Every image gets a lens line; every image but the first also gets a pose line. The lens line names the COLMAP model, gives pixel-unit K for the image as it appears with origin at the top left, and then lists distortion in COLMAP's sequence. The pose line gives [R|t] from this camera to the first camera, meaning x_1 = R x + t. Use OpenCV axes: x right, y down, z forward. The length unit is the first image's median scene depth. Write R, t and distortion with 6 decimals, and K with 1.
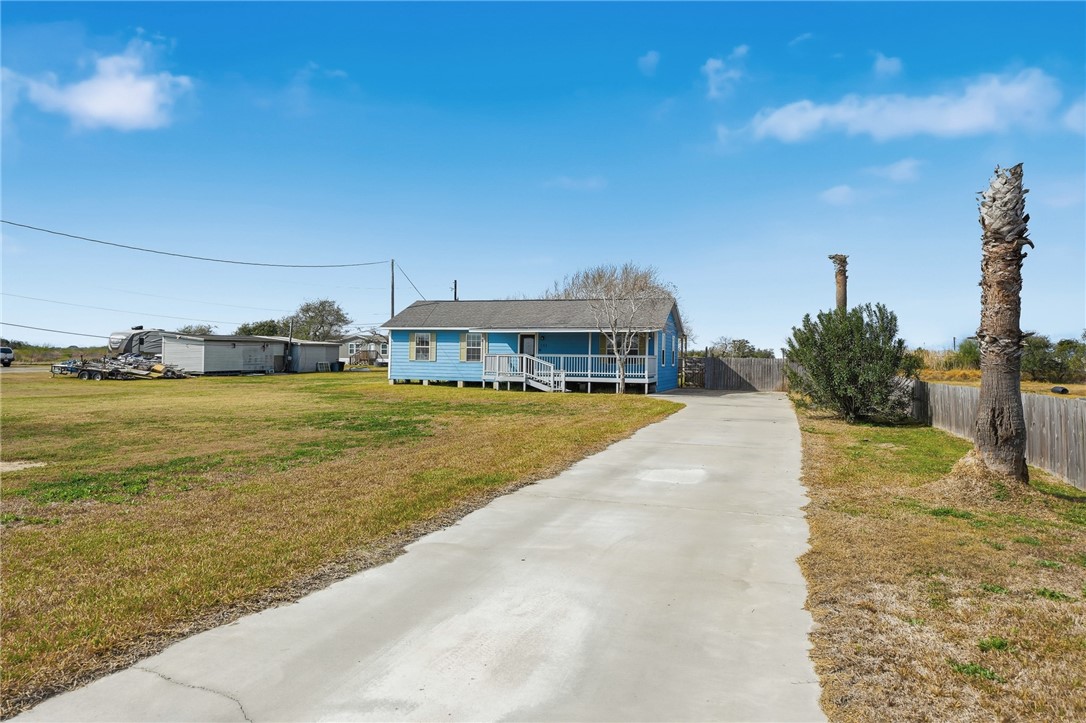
lens RADIAL K [[517.9, 0, 573.0], [0, 517.9, 355.4], [0, 0, 1]] dist [0.016400, -0.000165]
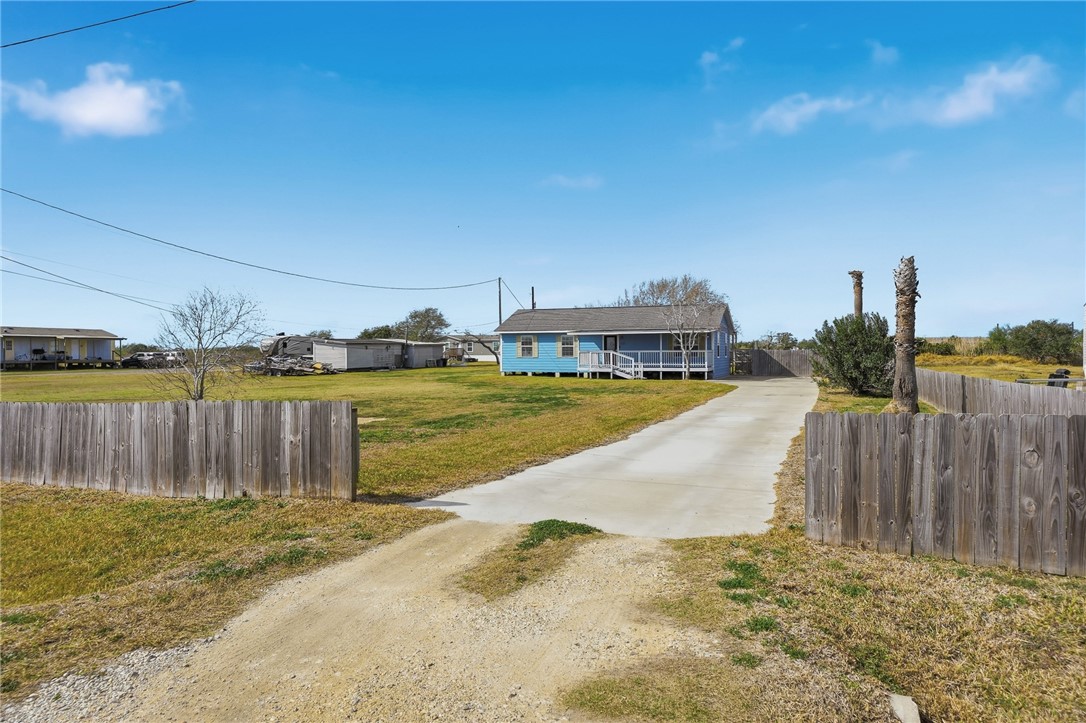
lens RADIAL K [[517.9, 0, 573.0], [0, 517.9, 355.4], [0, 0, 1]] dist [0.016400, -0.000165]
pose [[0.996250, -0.019056, -0.084400, -0.071603], [0.020399, 0.999678, 0.015078, -0.011647], [0.084086, -0.016743, 0.996318, -0.286519]]
